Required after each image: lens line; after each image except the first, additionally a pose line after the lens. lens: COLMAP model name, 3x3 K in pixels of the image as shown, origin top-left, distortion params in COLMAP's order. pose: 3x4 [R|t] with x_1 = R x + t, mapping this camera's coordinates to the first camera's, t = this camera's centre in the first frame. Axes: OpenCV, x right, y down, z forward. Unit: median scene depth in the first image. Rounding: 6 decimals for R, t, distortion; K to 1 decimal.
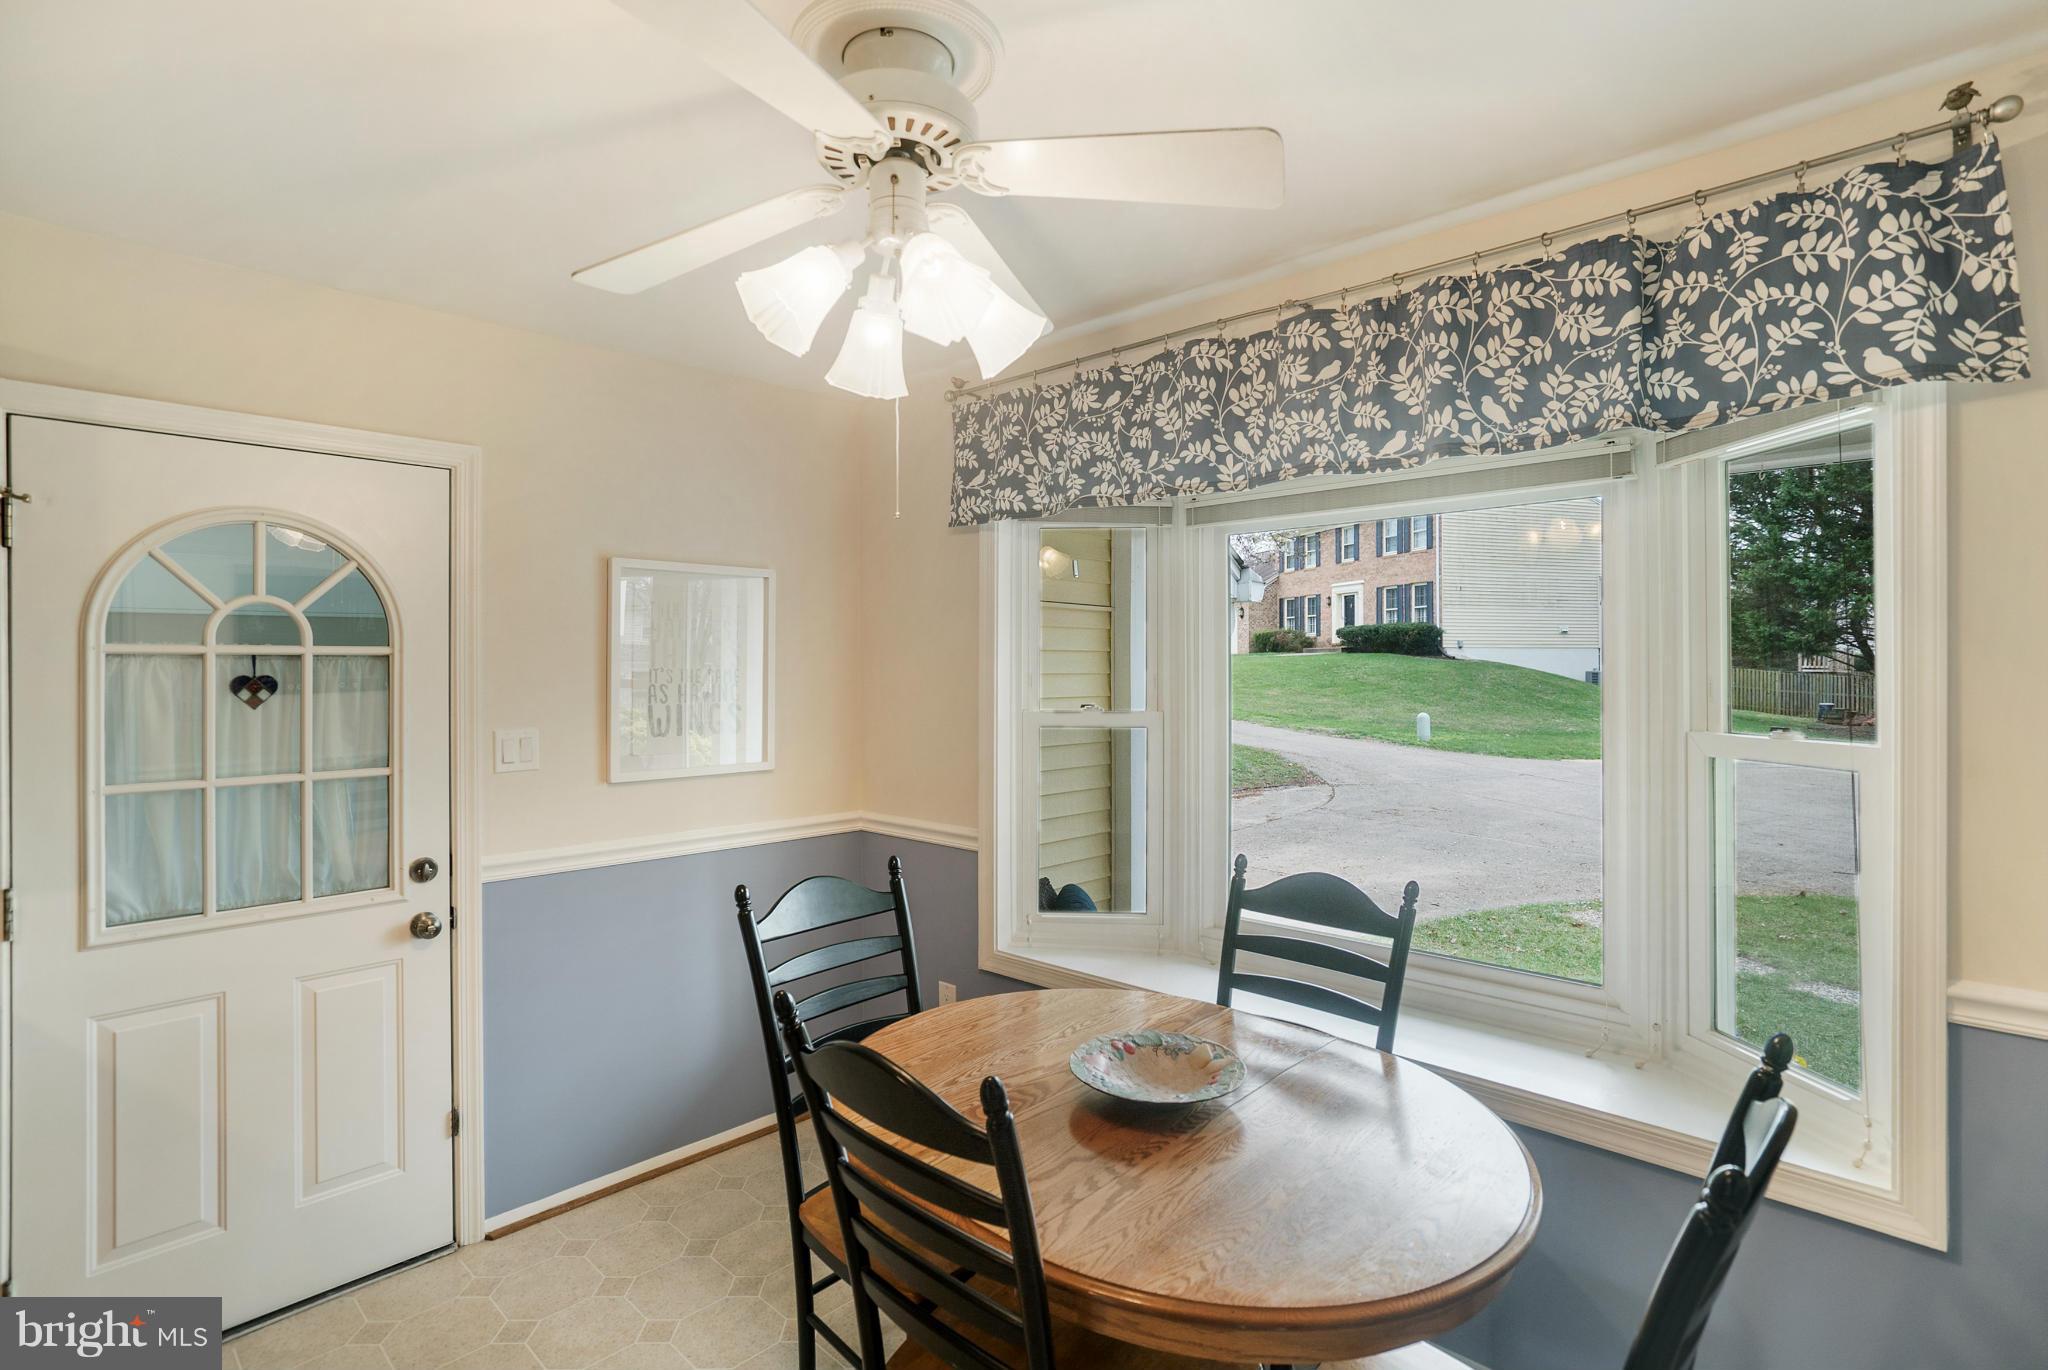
lens RADIAL K [[983.1, 0, 1026.1], [0, 983.1, 663.8], [0, 0, 1]] dist [-0.000089, 0.006425]
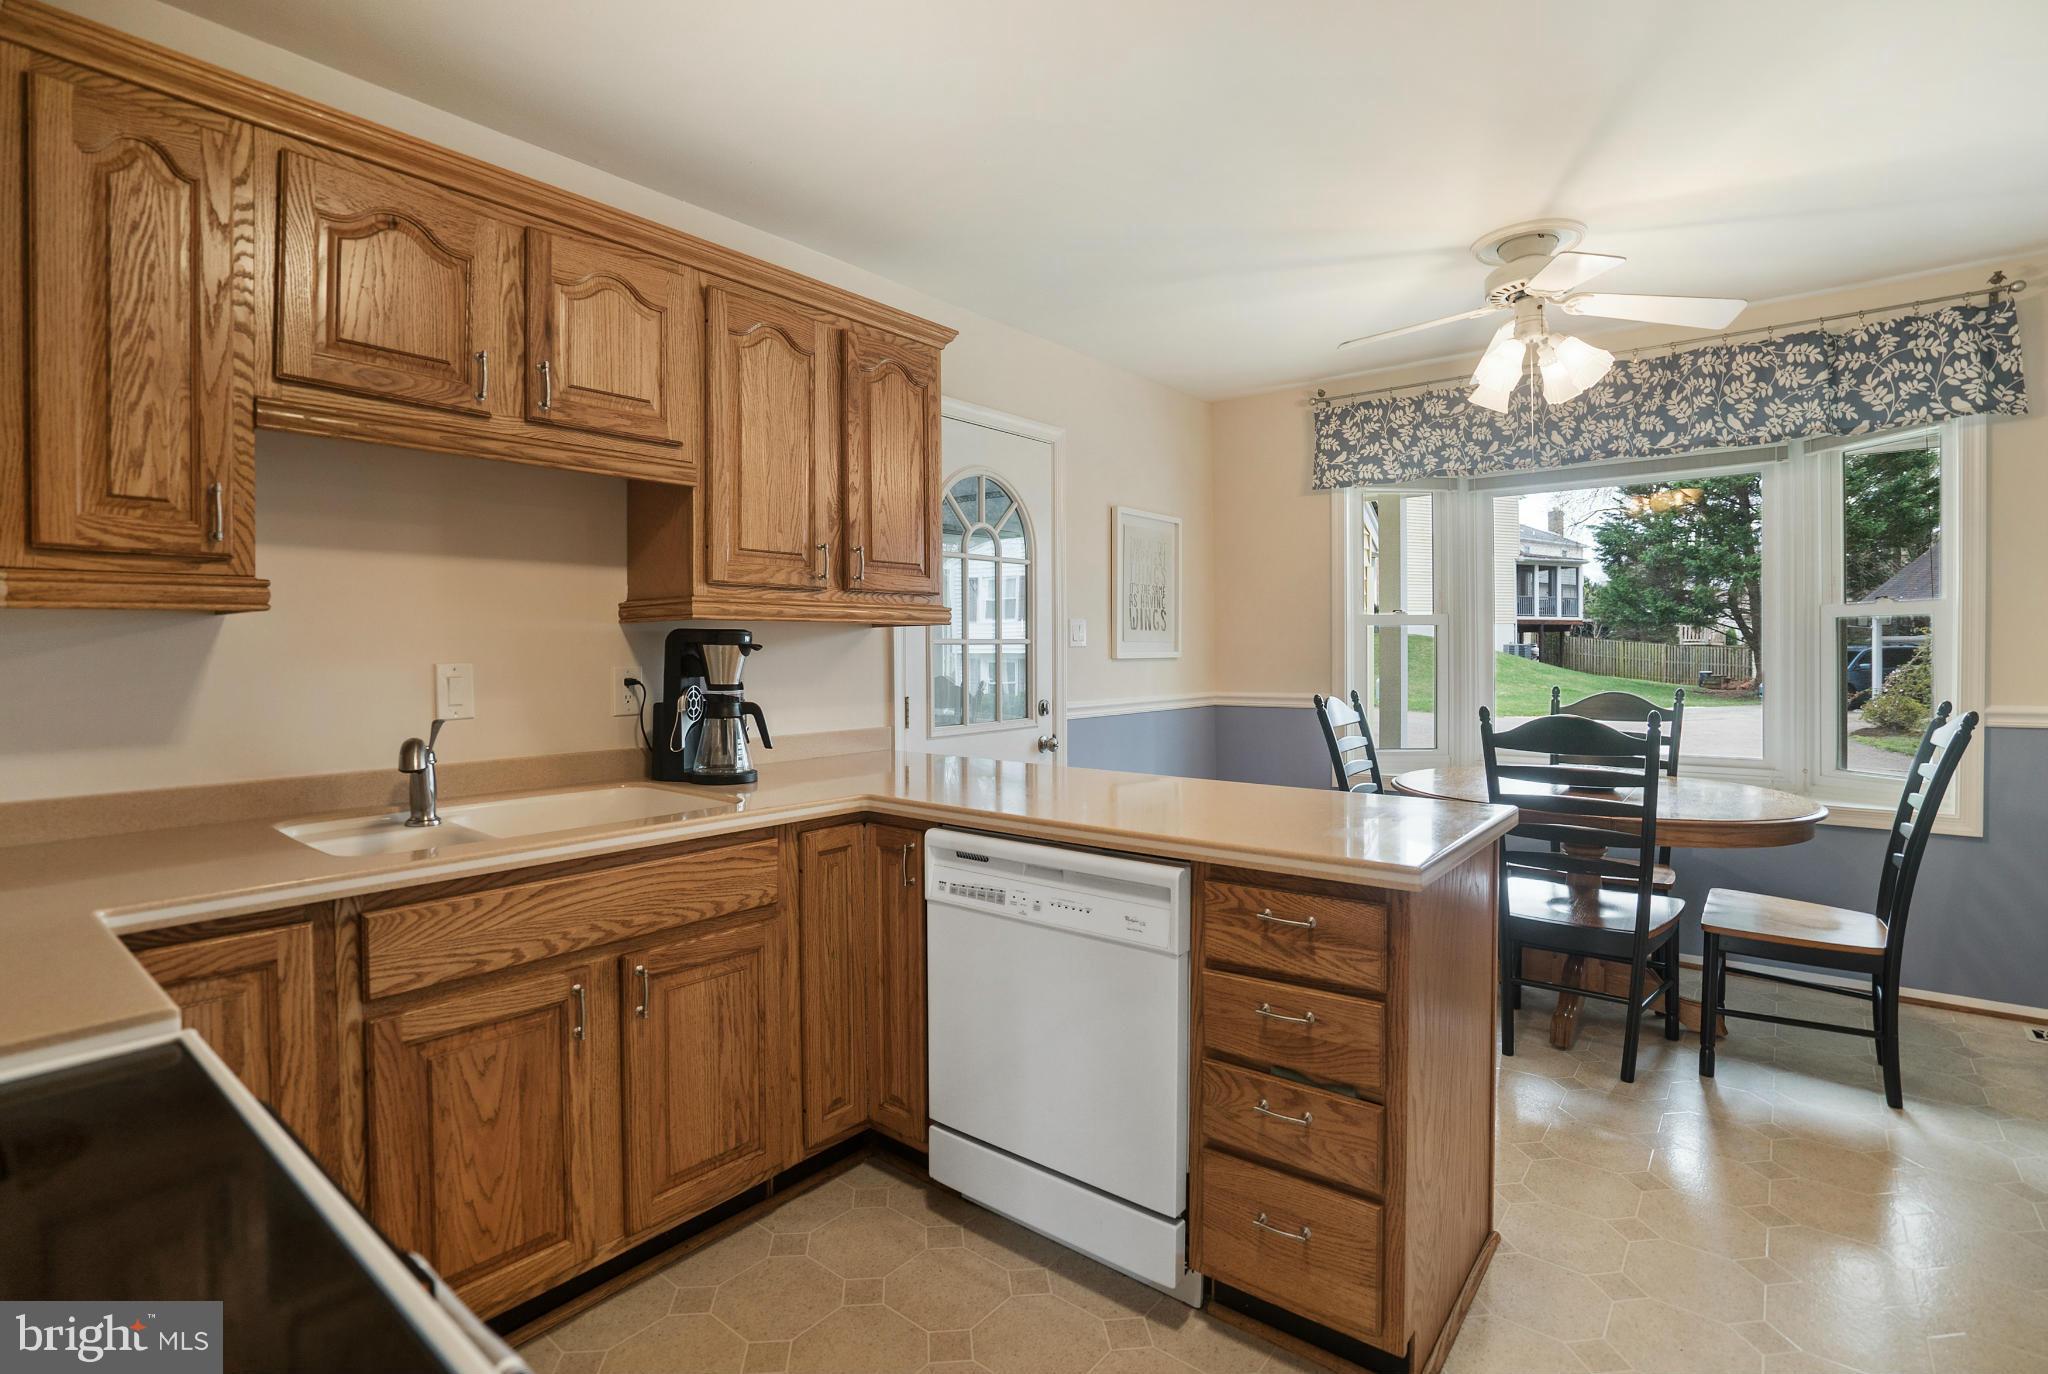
lens RADIAL K [[983.1, 0, 1041.1], [0, 983.1, 650.0], [0, 0, 1]] dist [-0.000089, 0.006425]
pose [[0.994334, -0.006445, 0.106103, -1.003248], [0.006430, 0.999979, 0.000480, 0.153037], [-0.106104, 0.000205, 0.994355, -0.669282]]
